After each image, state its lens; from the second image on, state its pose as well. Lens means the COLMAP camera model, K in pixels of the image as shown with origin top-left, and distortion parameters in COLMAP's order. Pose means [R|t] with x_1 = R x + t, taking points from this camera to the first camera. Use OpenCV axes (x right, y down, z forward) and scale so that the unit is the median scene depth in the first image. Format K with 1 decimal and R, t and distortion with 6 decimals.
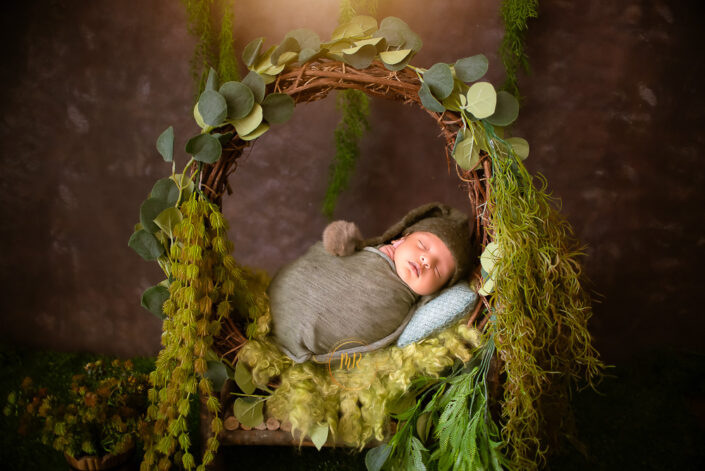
lens RADIAL K [[717.4, 0, 376.3], [0, 717.4, 235.2], [0, 0, 1]] dist [-0.143986, -0.003116]
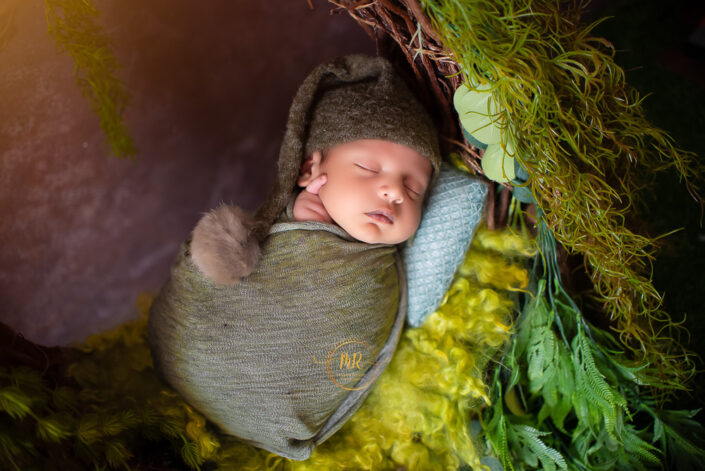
lens RADIAL K [[717.4, 0, 376.3], [0, 717.4, 235.2], [0, 0, 1]] dist [-0.143986, -0.003116]
pose [[0.794742, -0.594487, 0.122351, -0.021567], [0.488947, 0.746523, 0.451258, -0.182691], [-0.359605, -0.298811, 0.883966, 0.526150]]
